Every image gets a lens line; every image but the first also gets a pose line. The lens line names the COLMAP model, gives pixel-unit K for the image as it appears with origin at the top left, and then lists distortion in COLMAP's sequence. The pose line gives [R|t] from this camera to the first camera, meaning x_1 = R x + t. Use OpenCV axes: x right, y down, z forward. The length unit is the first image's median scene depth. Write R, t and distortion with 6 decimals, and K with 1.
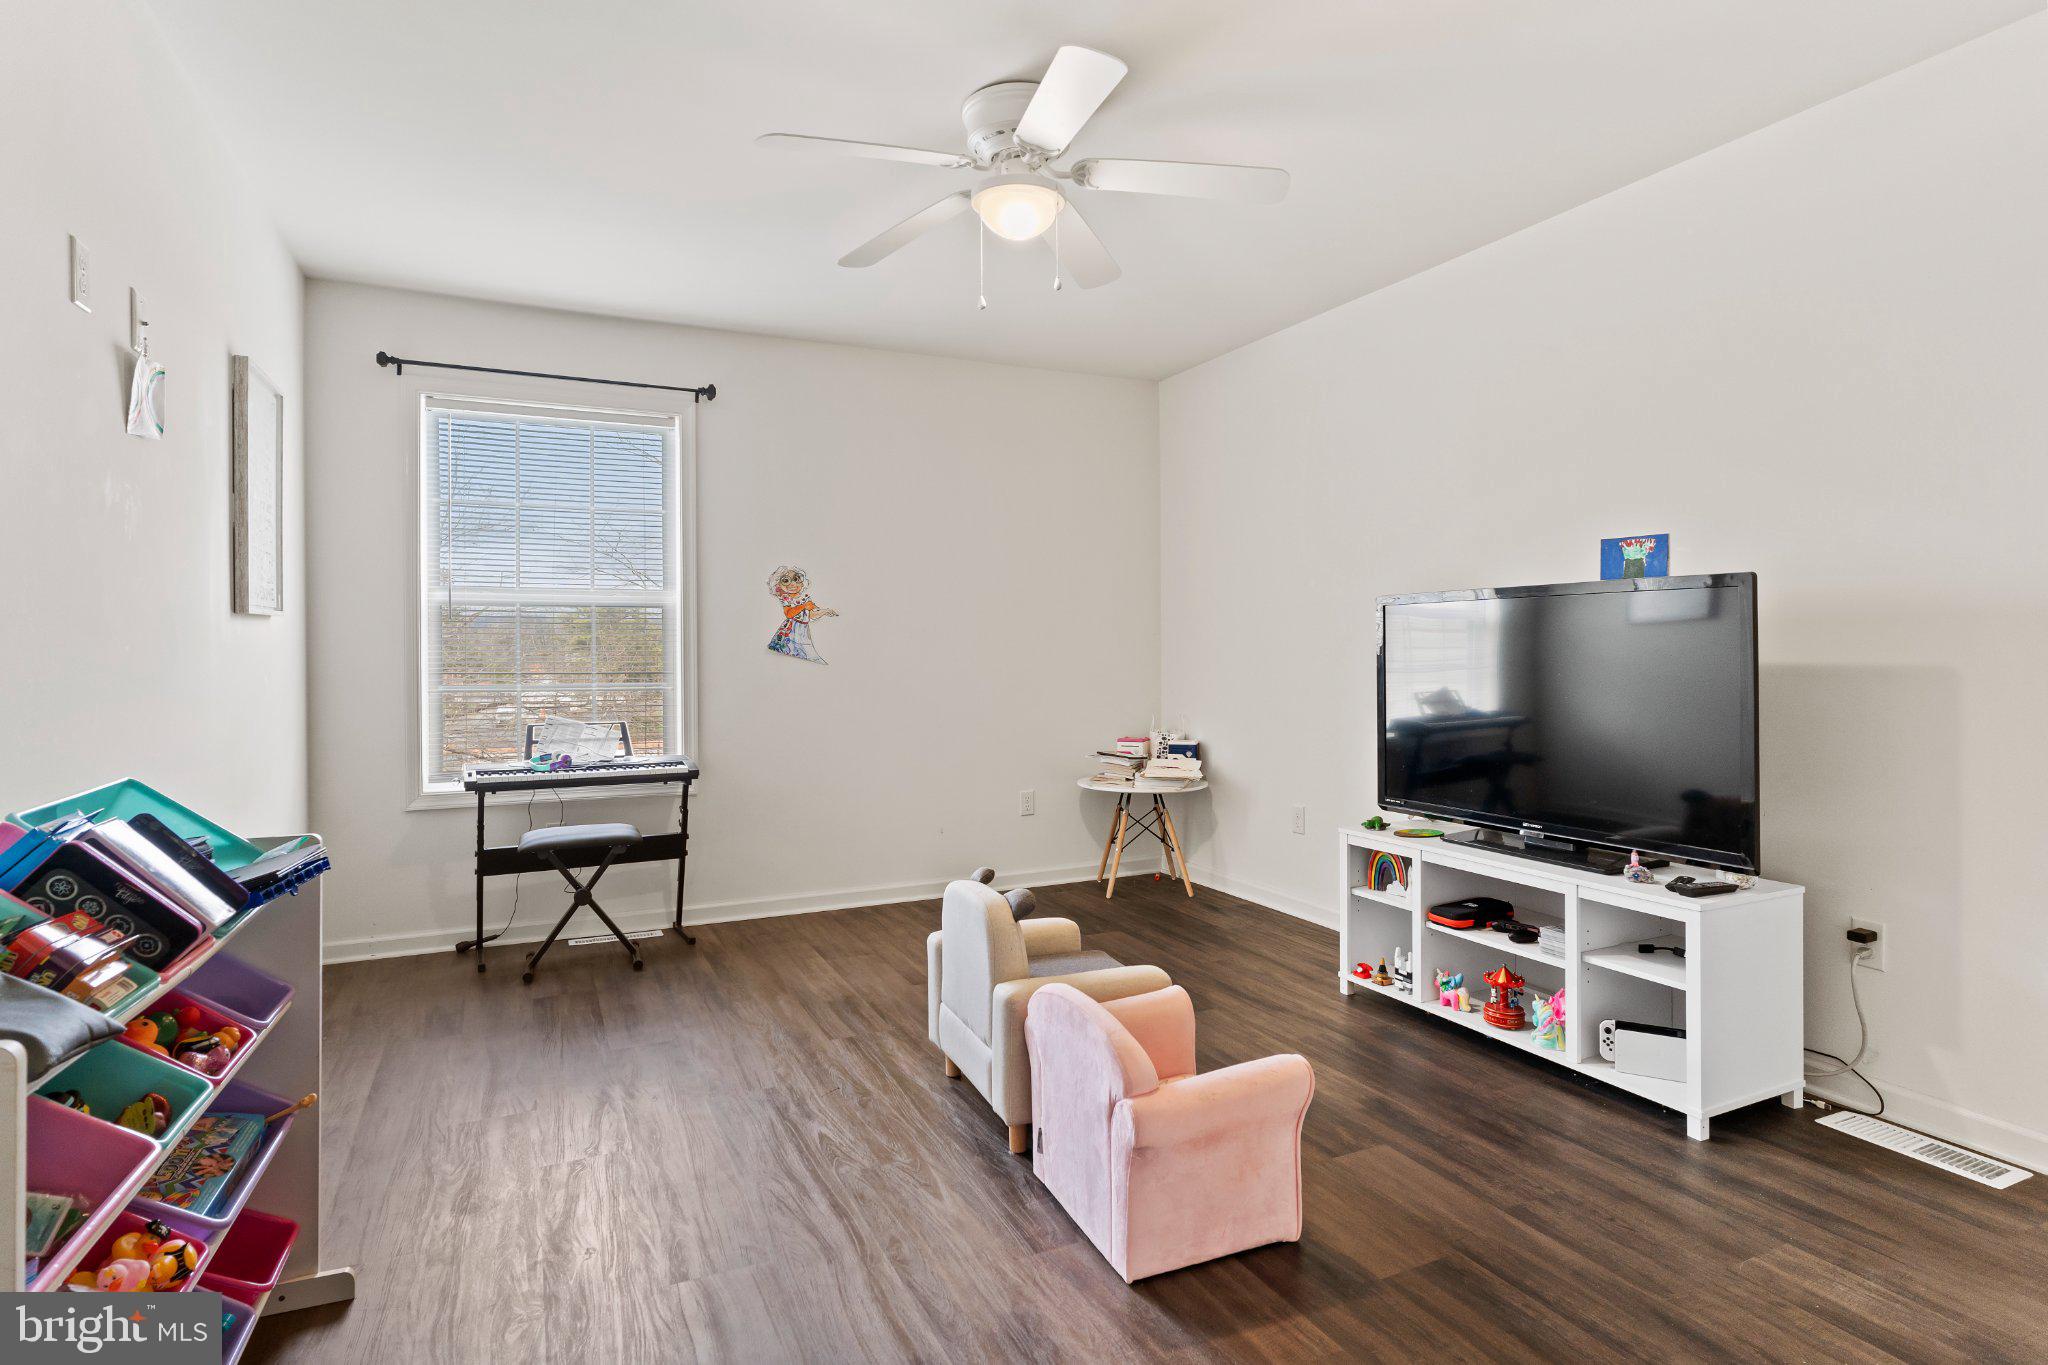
lens RADIAL K [[1062.8, 0, 1015.6], [0, 1062.8, 672.0], [0, 0, 1]] dist [-0.003663, 0.000038]
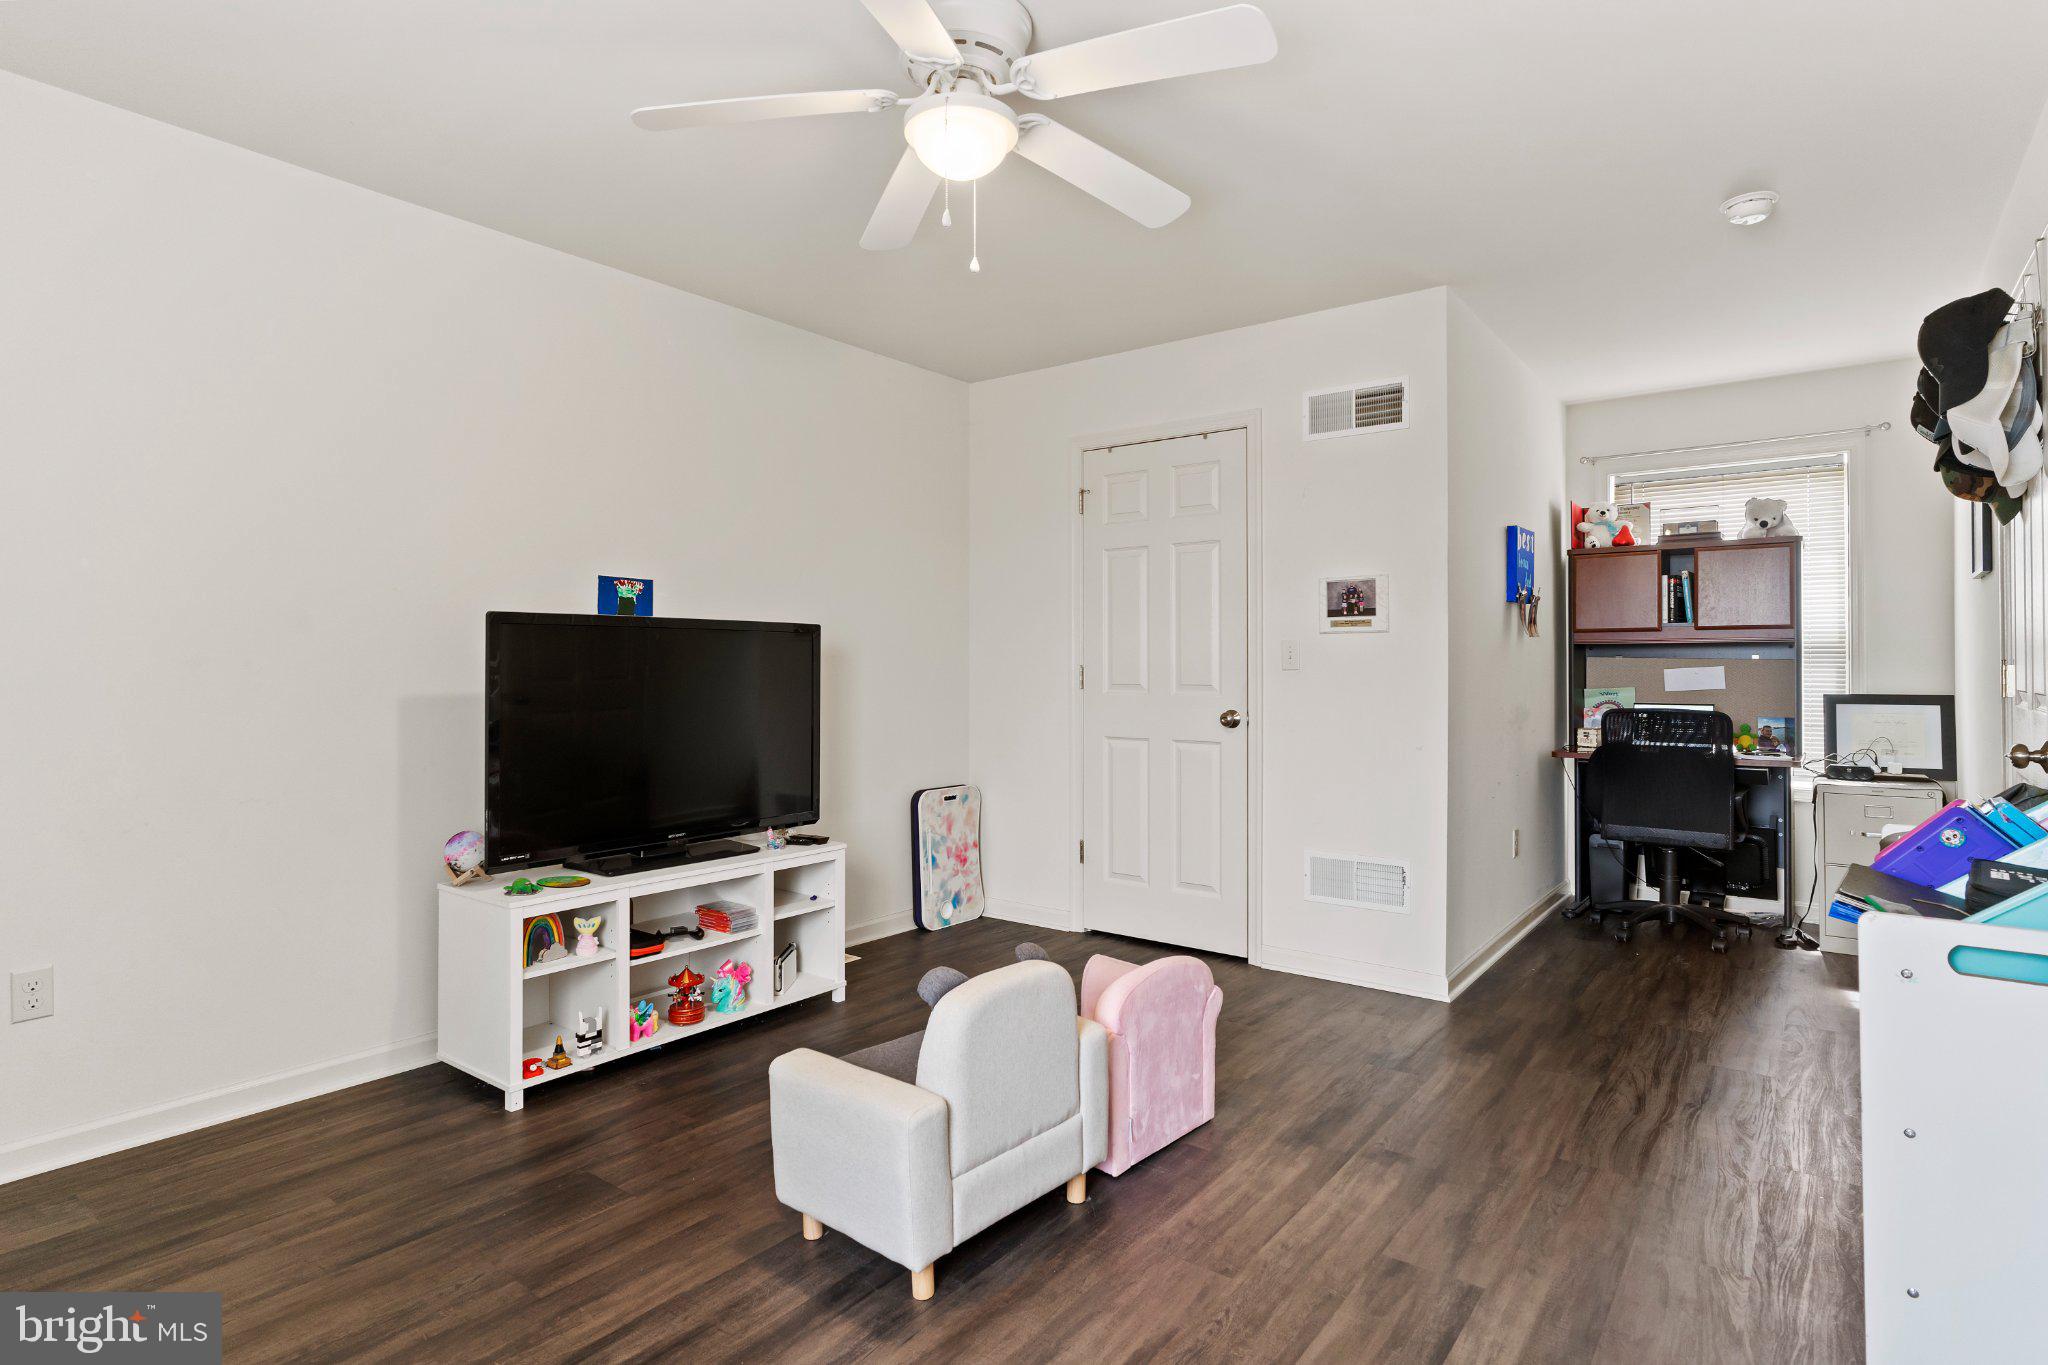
lens RADIAL K [[1062.8, 0, 1015.6], [0, 1062.8, 672.0], [0, 0, 1]] dist [-0.003663, 0.000038]
pose [[-0.463811, -0.005434, 0.885917, -0.626950], [0.009209, 0.999898, 0.010954, -0.033324], [-0.885886, 0.013239, -0.463713, 1.143744]]
